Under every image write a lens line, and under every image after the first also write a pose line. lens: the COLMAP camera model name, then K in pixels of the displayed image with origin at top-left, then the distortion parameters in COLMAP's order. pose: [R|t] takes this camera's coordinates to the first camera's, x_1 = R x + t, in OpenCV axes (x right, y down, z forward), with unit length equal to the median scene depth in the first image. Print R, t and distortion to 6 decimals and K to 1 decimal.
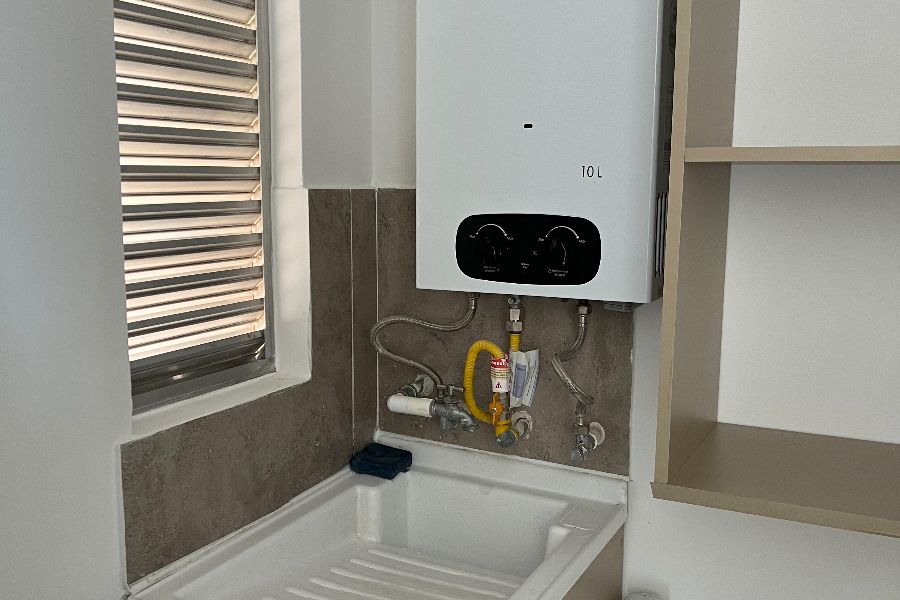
lens RADIAL K [[919.2, 0, 450.0], [0, 919.2, 300.0], [0, 0, 1]] dist [0.194509, -0.563313]
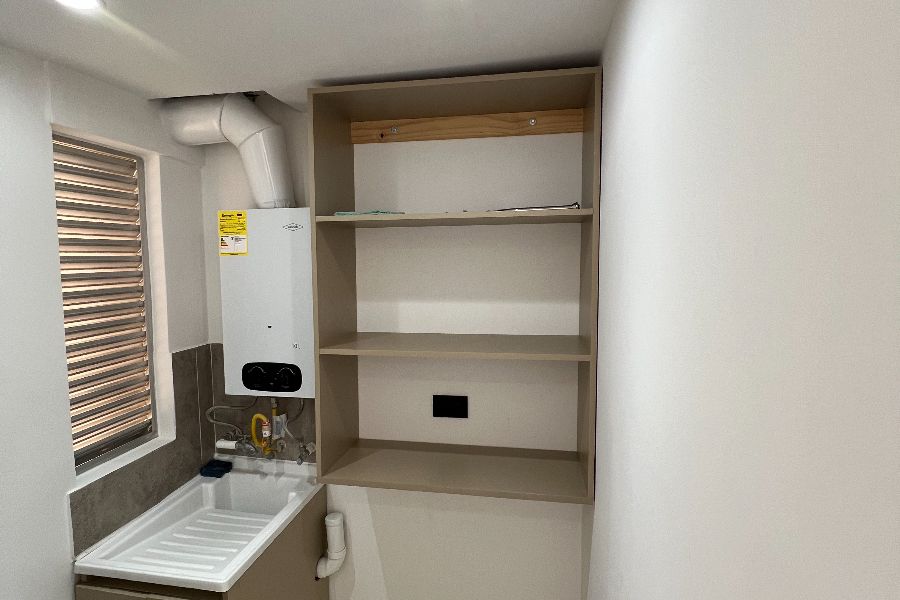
lens RADIAL K [[486.9, 0, 450.0], [0, 486.9, 300.0], [0, 0, 1]] dist [0.005352, -0.000862]
pose [[0.959041, -0.039534, 0.280495, 0.162781], [0.053991, 0.997572, -0.043998, -0.158312], [-0.278075, 0.057340, 0.958847, -0.312953]]
